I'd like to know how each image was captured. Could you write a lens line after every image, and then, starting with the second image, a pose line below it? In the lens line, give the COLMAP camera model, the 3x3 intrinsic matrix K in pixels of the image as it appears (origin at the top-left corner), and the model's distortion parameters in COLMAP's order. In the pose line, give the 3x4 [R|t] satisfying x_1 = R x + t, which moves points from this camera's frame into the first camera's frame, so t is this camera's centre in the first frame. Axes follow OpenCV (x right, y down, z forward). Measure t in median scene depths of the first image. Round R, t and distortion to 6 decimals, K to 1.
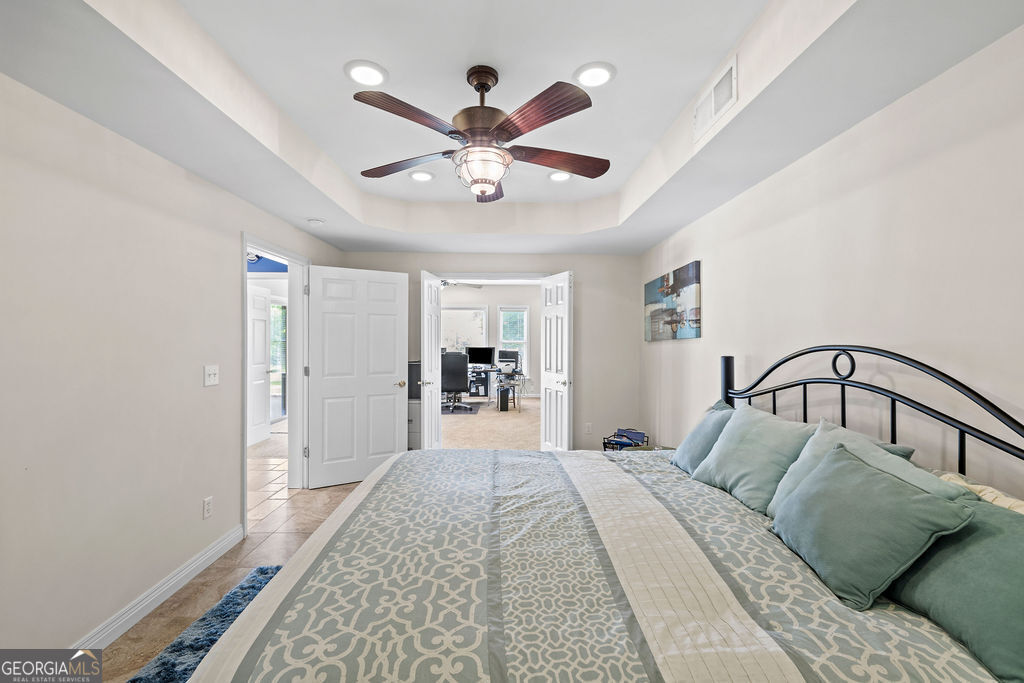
lens RADIAL K [[427.9, 0, 512.0], [0, 427.9, 341.5], [0, 0, 1]] dist [-0.000256, -0.000008]
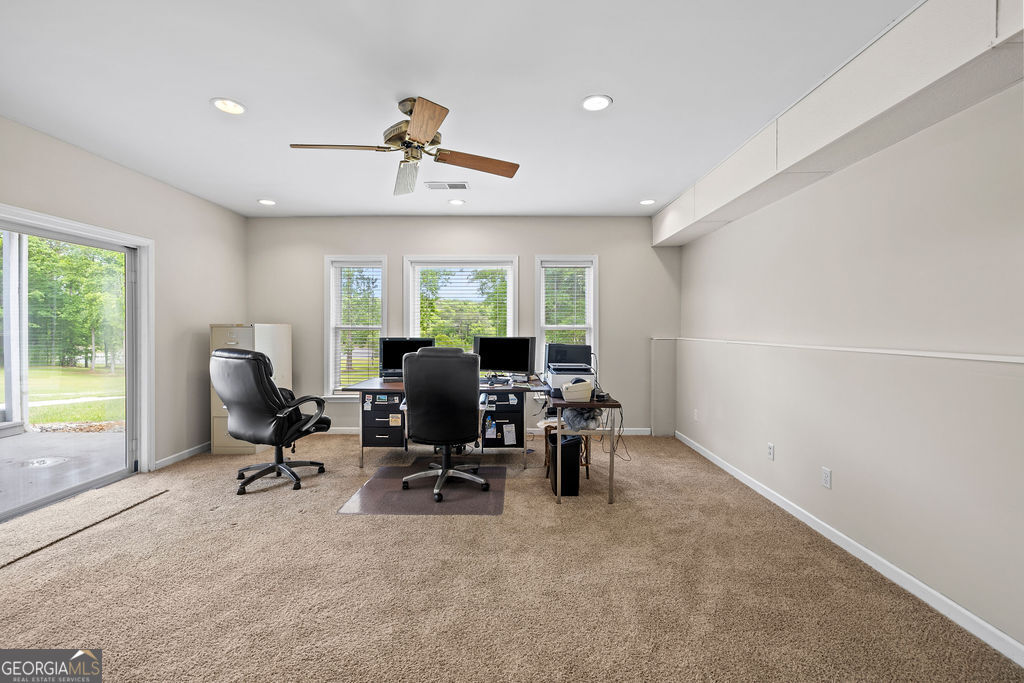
lens RADIAL K [[427.9, 0, 512.0], [0, 427.9, 341.5], [0, 0, 1]] dist [-0.000256, -0.000008]
pose [[0.999608, -0.003541, -0.027760, -0.055562], [0.004222, 0.999691, 0.024490, 0.007180], [0.027665, -0.024597, 0.999315, 0.556062]]
